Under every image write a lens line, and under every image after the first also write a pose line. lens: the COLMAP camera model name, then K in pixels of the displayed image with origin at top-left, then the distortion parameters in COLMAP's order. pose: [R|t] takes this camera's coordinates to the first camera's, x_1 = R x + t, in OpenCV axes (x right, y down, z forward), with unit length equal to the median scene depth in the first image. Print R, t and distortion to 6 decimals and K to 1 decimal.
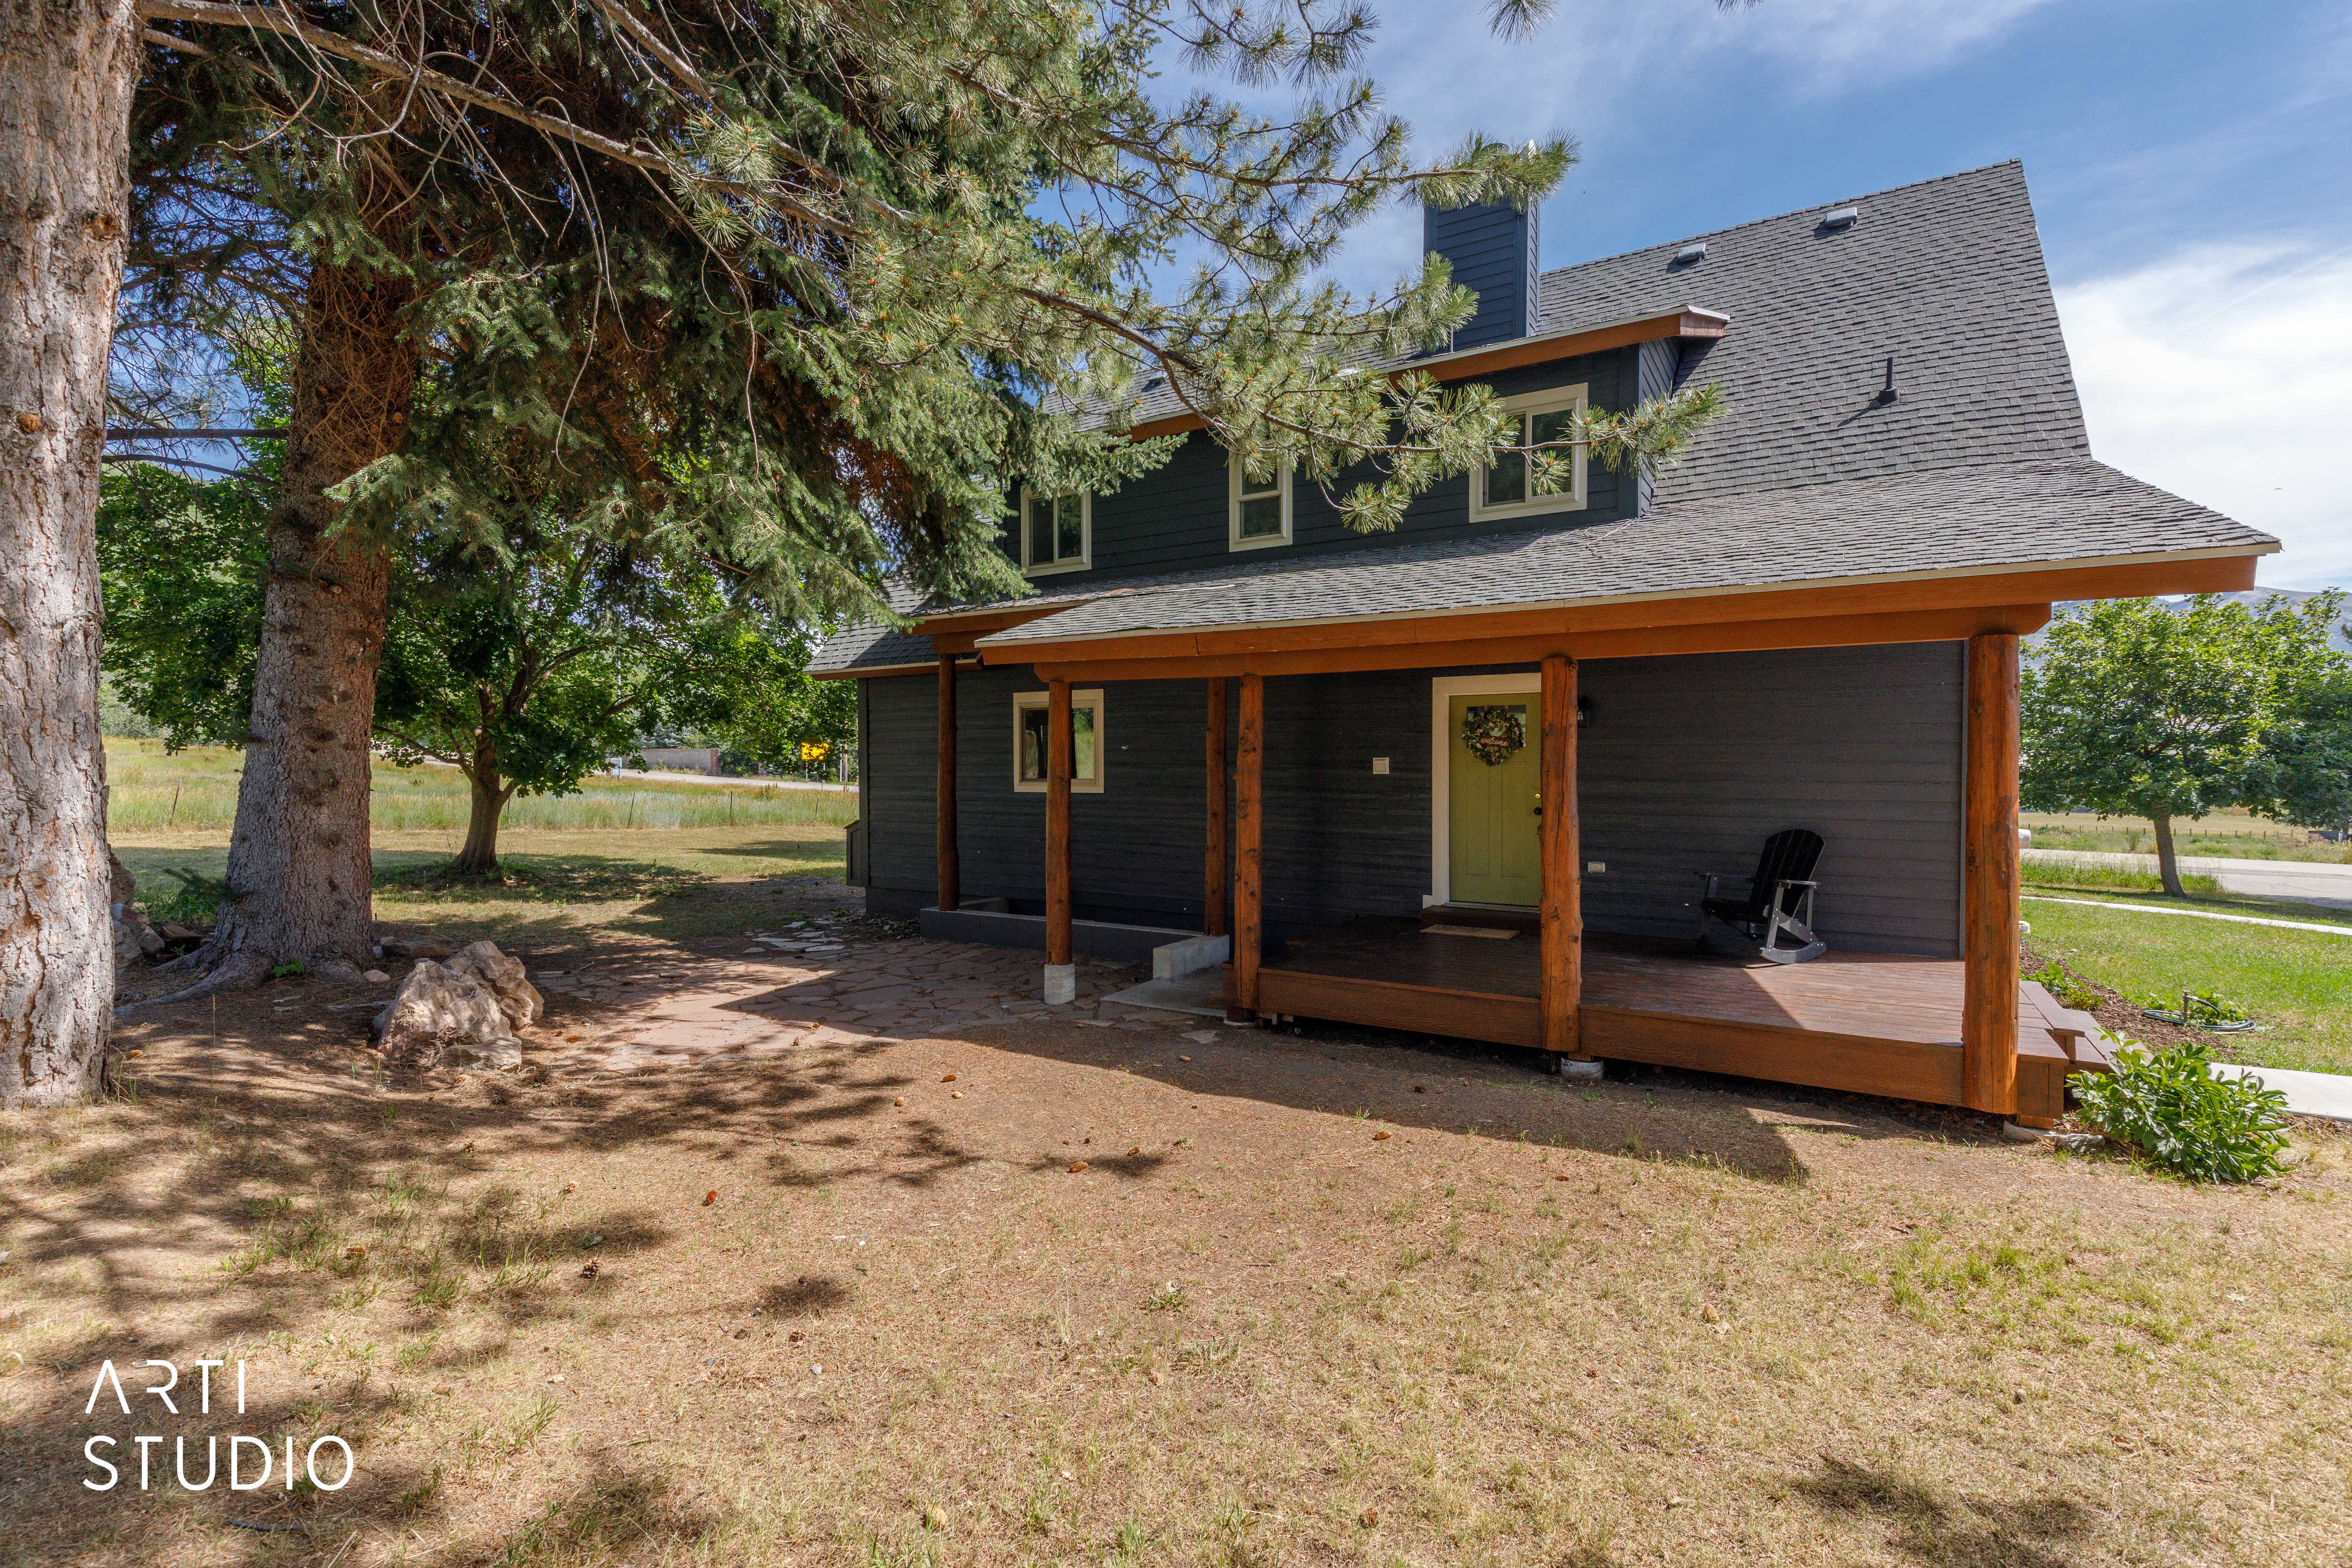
lens RADIAL K [[1057.3, 0, 1176.0], [0, 1057.3, 784.0], [0, 0, 1]] dist [0.004548, 0.000482]
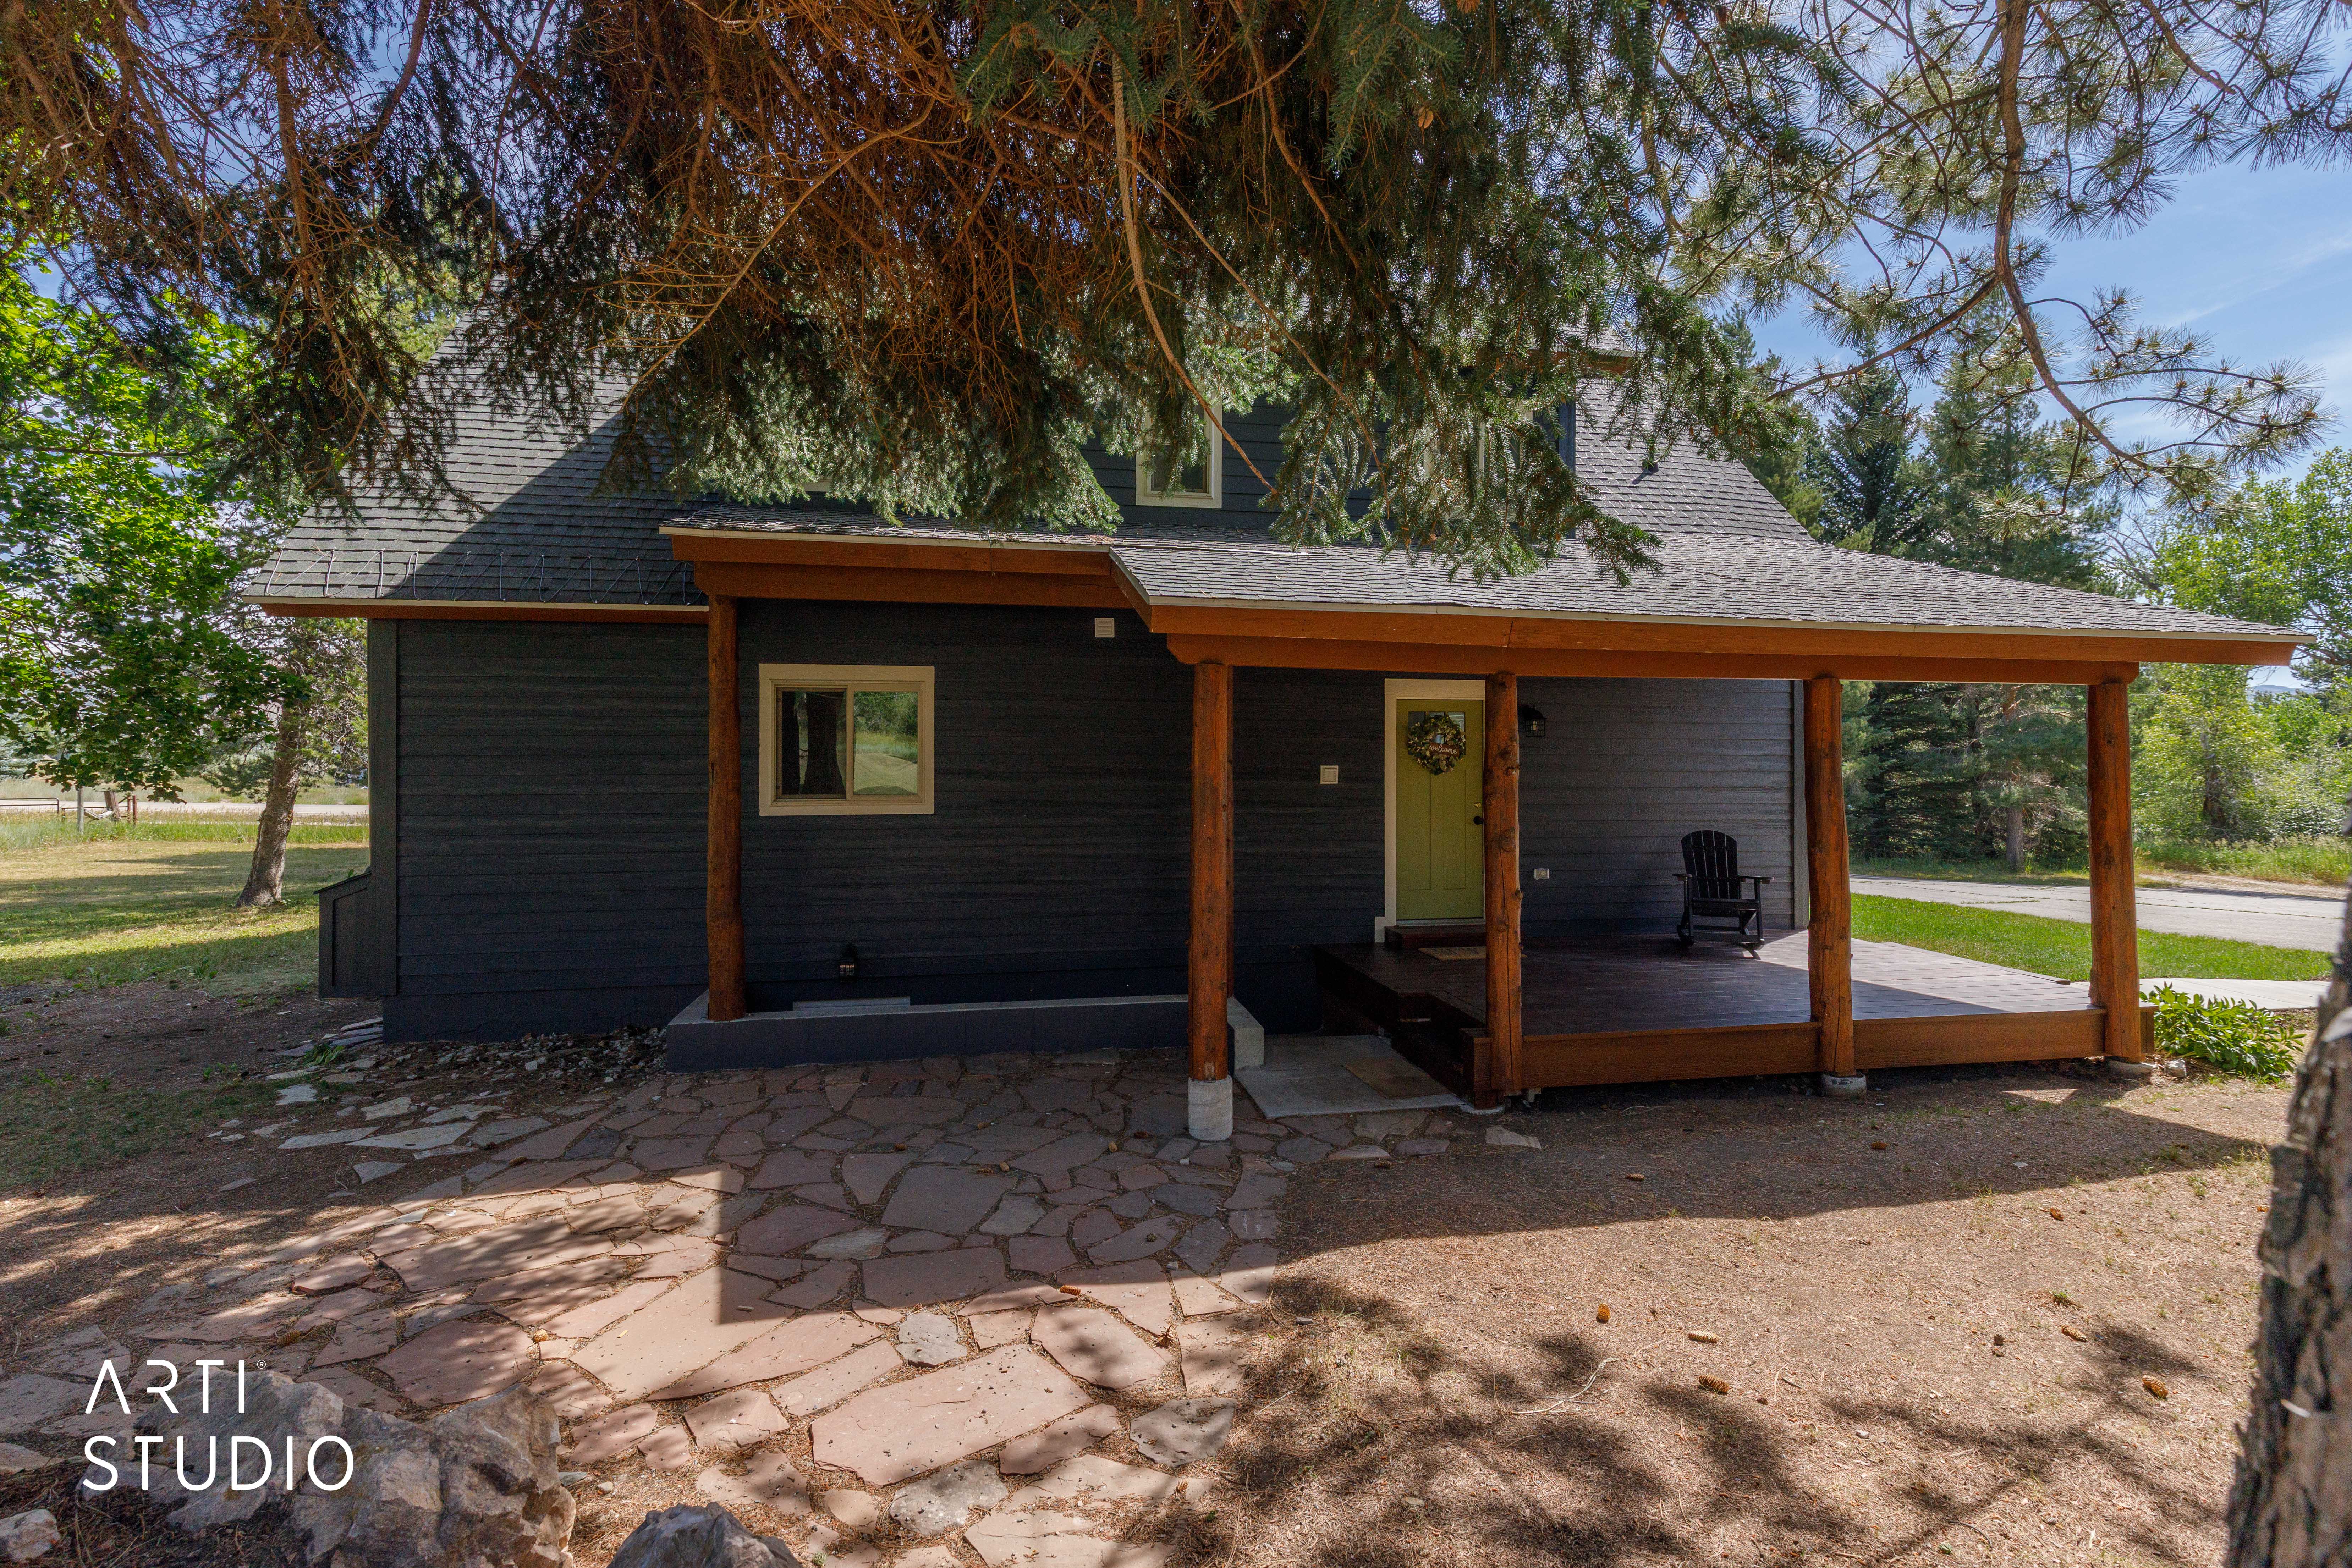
lens RADIAL K [[1066.8, 0, 1180.4], [0, 1066.8, 756.2], [0, 0, 1]] dist [0.001555, 0.000720]
pose [[0.746784, 0.000400, 0.665067, -0.559667], [0.008219, 0.999918, -0.009831, -0.029313], [-0.665016, 0.012808, 0.746719, 0.475542]]
